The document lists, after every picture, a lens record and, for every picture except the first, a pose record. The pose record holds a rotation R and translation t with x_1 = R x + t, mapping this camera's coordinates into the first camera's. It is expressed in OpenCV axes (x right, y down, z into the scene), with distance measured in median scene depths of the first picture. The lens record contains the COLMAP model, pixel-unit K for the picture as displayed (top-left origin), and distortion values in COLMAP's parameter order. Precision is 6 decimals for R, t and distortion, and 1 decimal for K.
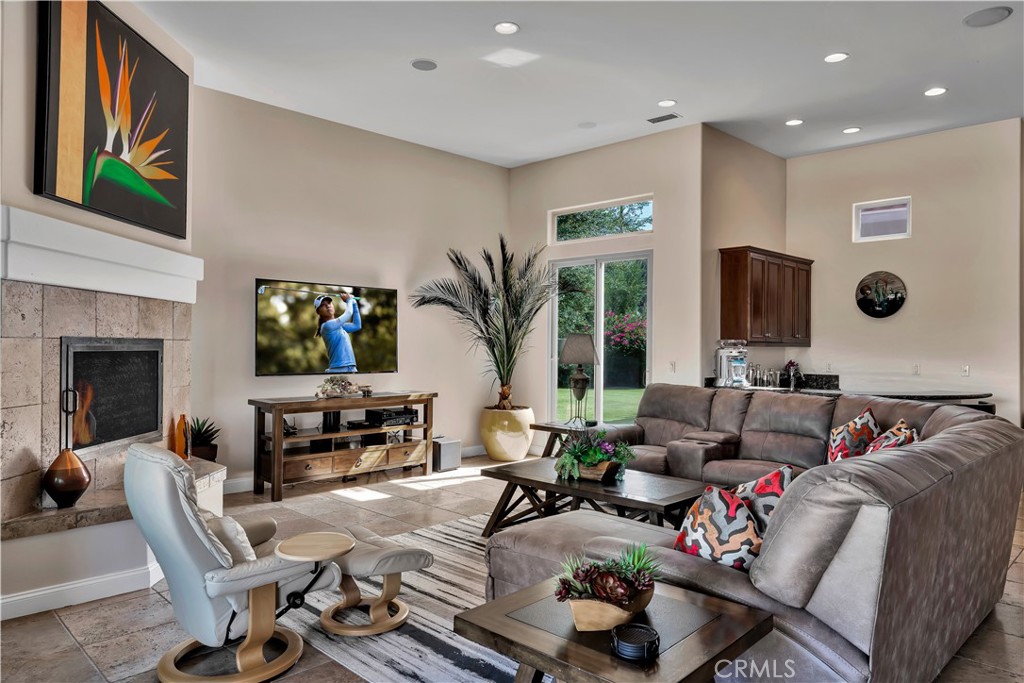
lens RADIAL K [[668.6, 0, 512.0], [0, 668.6, 341.5], [0, 0, 1]] dist [0.002977, 0.000809]
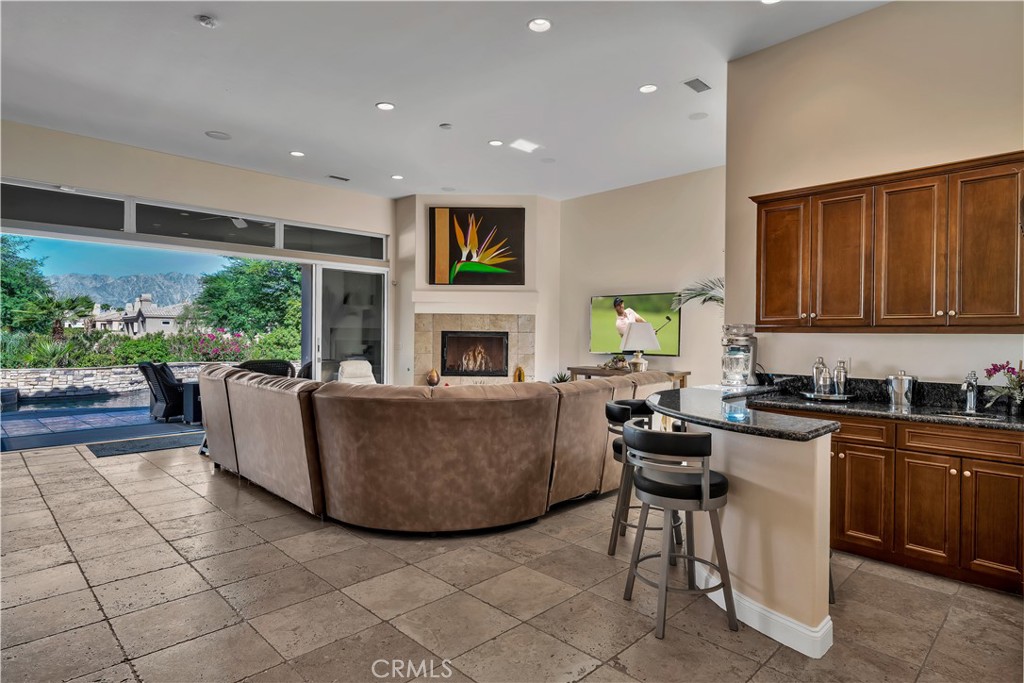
lens RADIAL K [[551.2, 0, 512.0], [0, 551.2, 341.5], [0, 0, 1]] dist [0.000650, 0.000051]
pose [[0.002507, 0.000779, -0.999997, 1.345959], [-0.004535, 0.999989, 0.000767, 0.027894], [0.999987, 0.004533, 0.002511, 1.017011]]
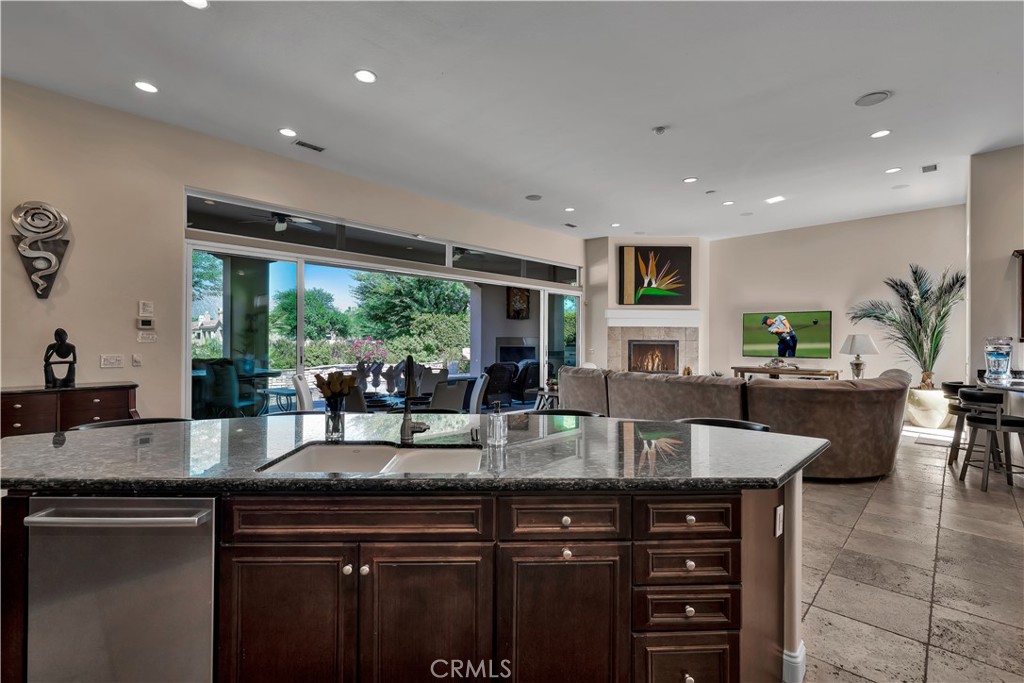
lens RADIAL K [[455.9, 0, 512.0], [0, 455.9, 341.5], [0, 0, 1]] dist [-0.002694, -0.000379]
pose [[0.018098, -0.008745, -0.999798, 1.502982], [-0.001219, 0.999961, -0.008769, 0.020358], [0.999835, 0.001378, 0.018087, 0.225706]]
